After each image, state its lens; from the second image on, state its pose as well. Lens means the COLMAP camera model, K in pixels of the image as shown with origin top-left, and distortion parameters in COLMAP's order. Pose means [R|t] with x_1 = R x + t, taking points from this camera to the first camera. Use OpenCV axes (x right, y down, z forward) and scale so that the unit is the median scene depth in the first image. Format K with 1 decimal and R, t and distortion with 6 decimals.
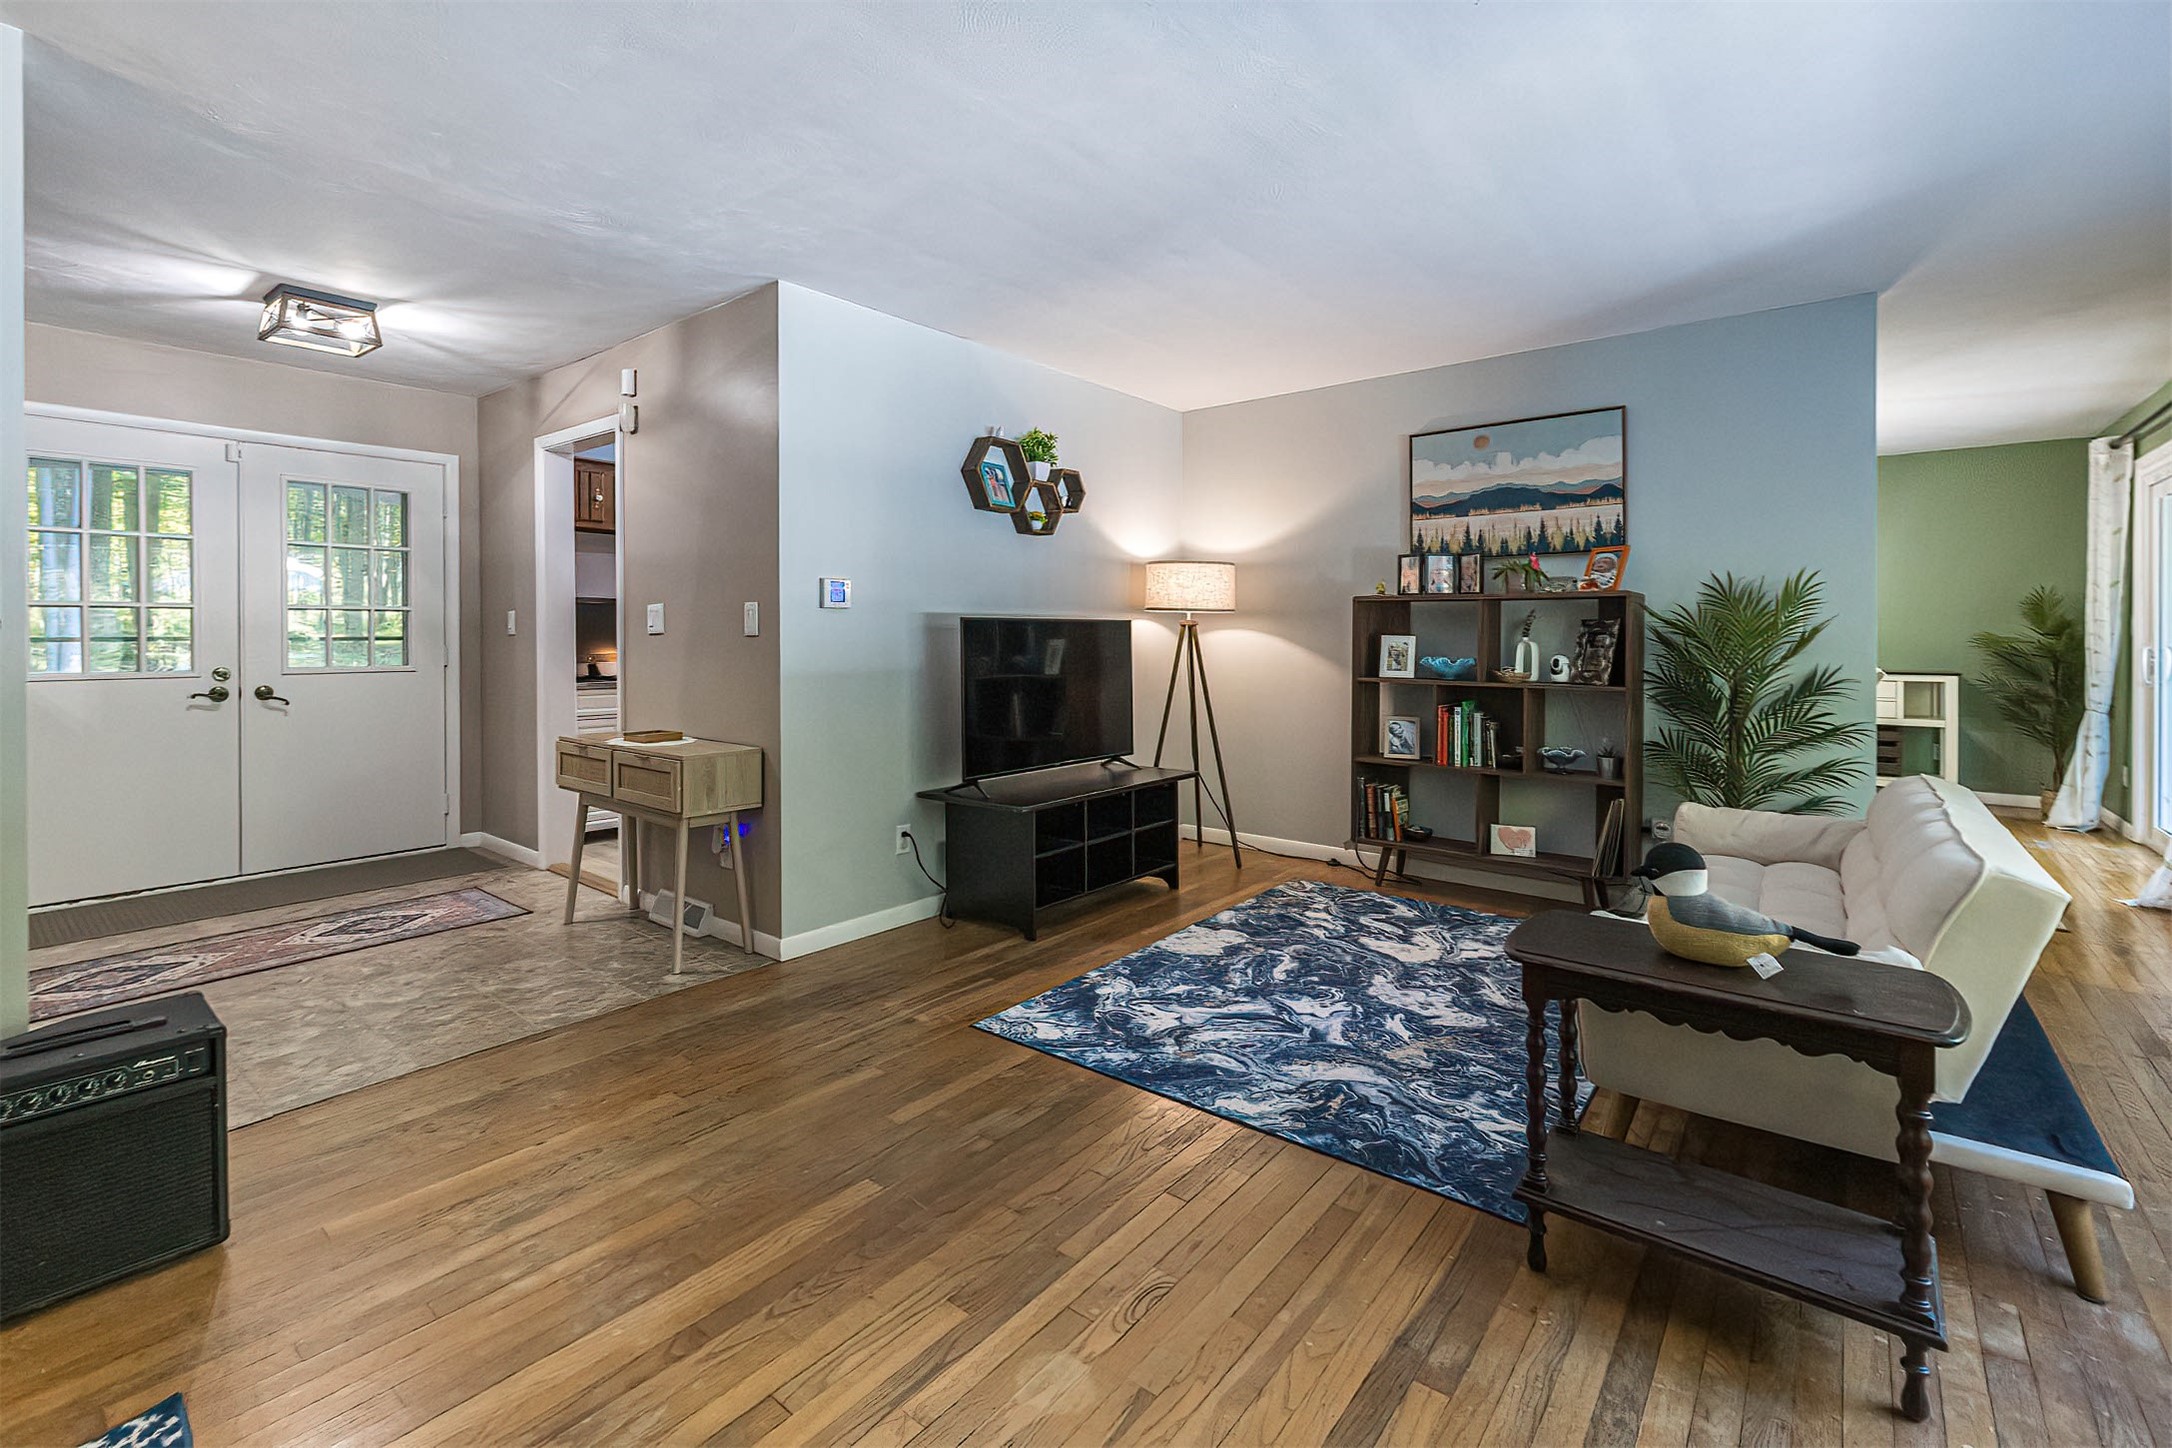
lens RADIAL K [[887.8, 0, 1097.7], [0, 887.8, 797.7], [0, 0, 1]] dist [0.002869, 0.000044]
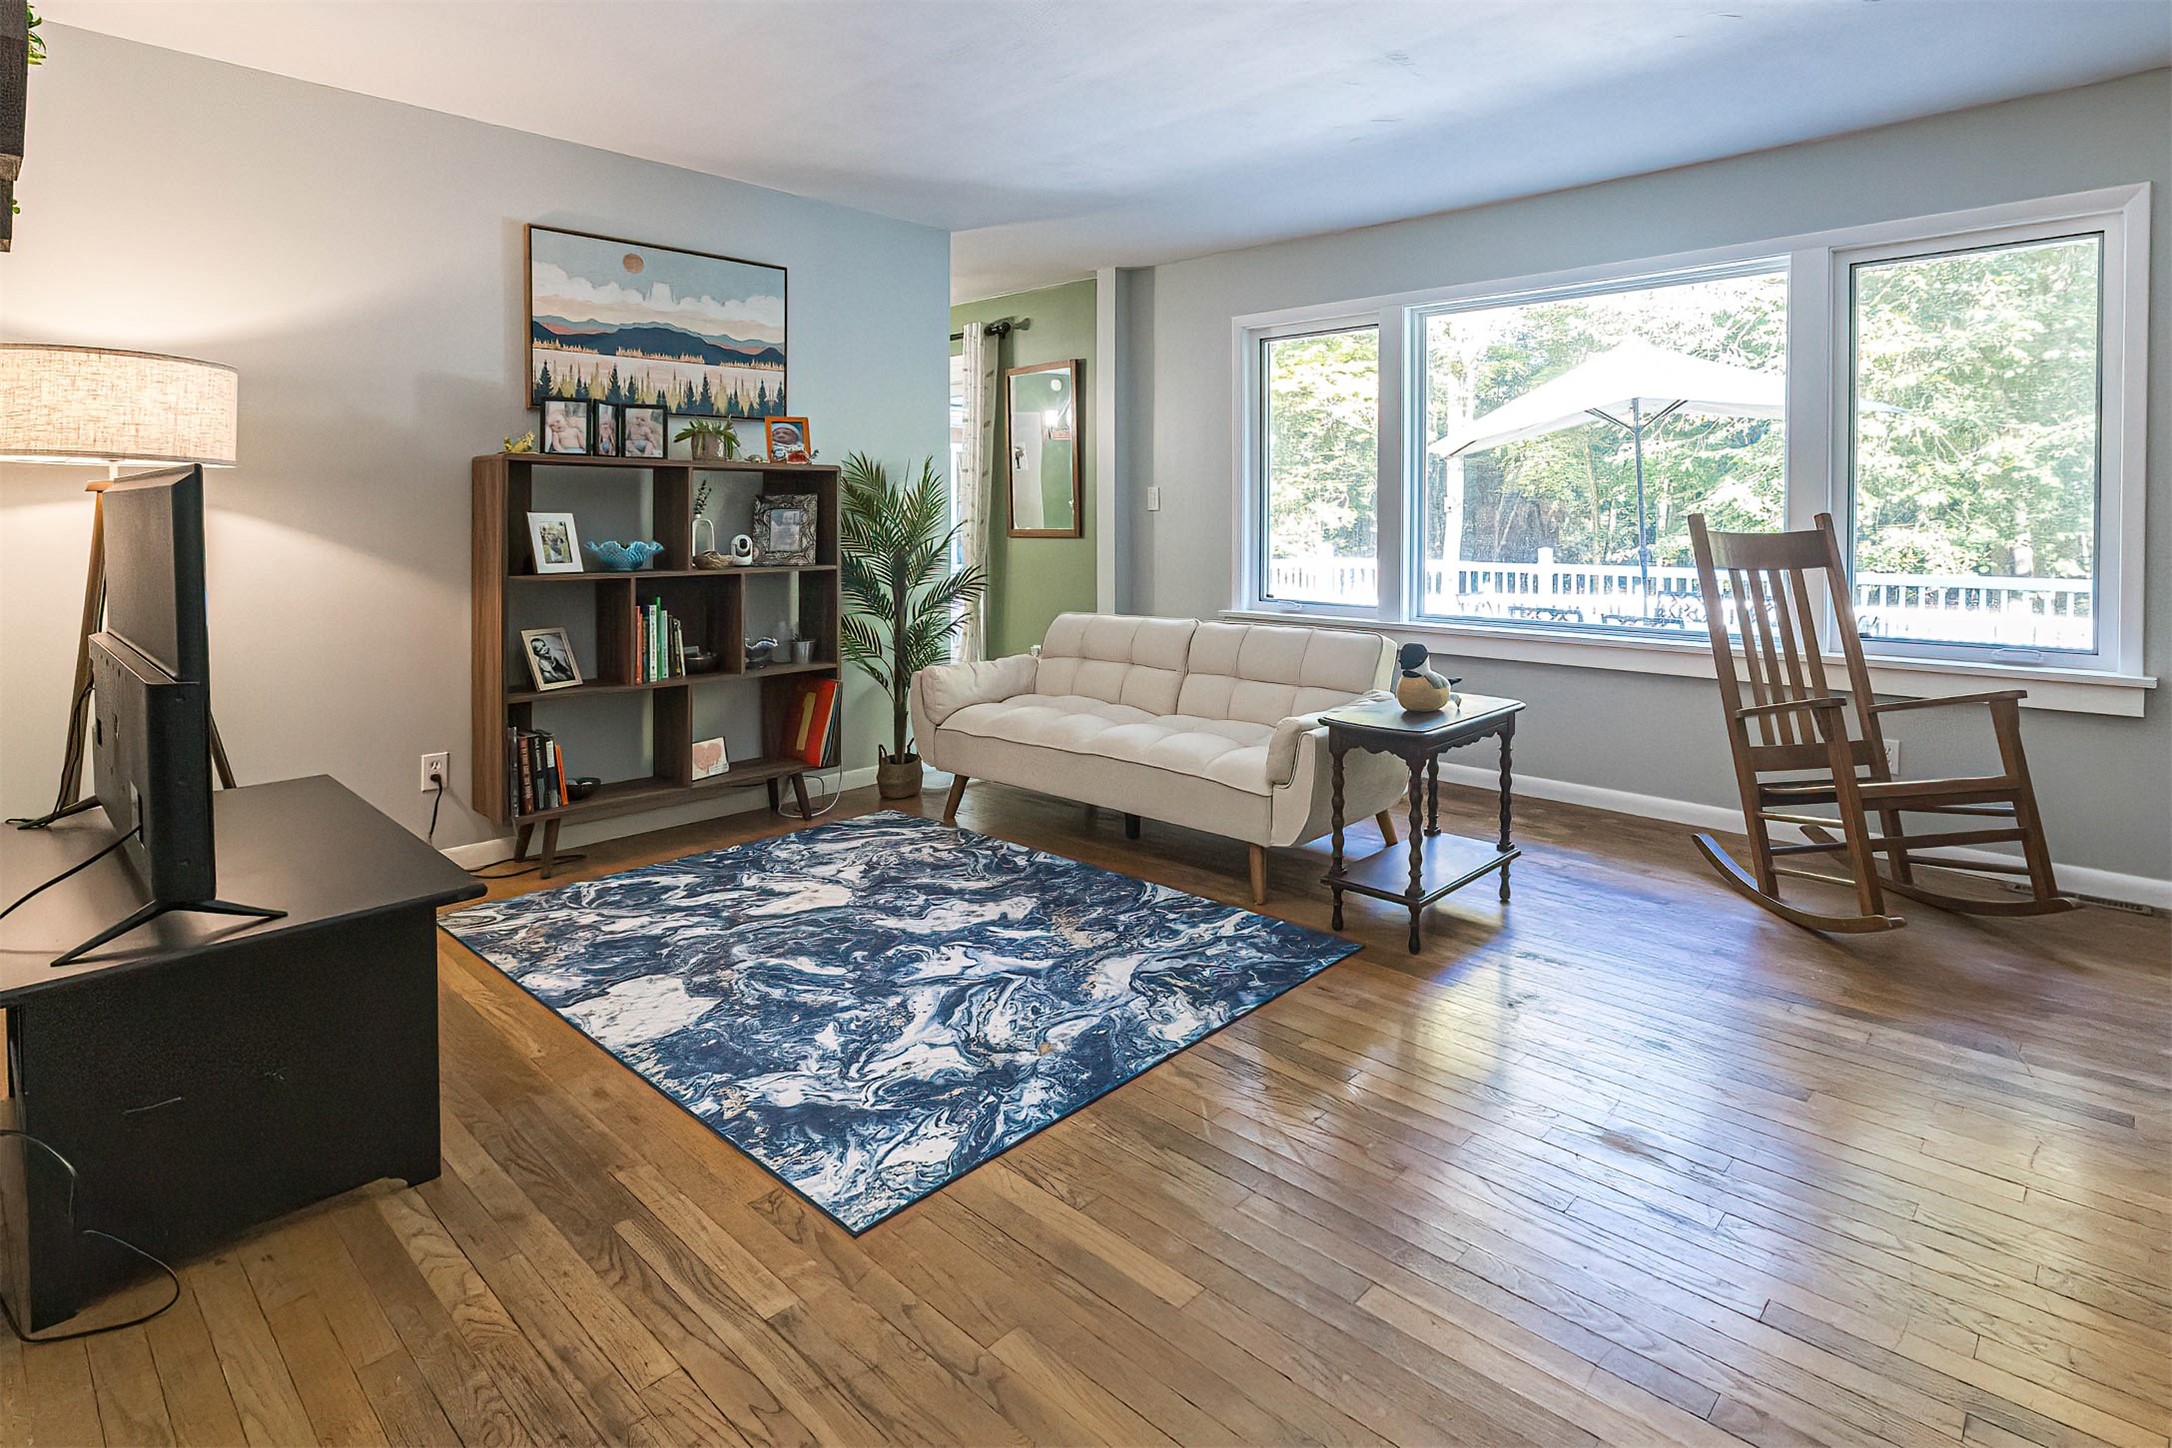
lens RADIAL K [[1137.6, 0, 1086.0], [0, 1137.6, 724.0], [0, 0, 1]] dist [-0.002727, -0.000047]
pose [[0.086446, -0.183798, 0.979155, -0.646198], [0.181262, 0.969332, 0.165951, -0.115179], [-0.979628, 0.163138, 0.117110, 0.627978]]
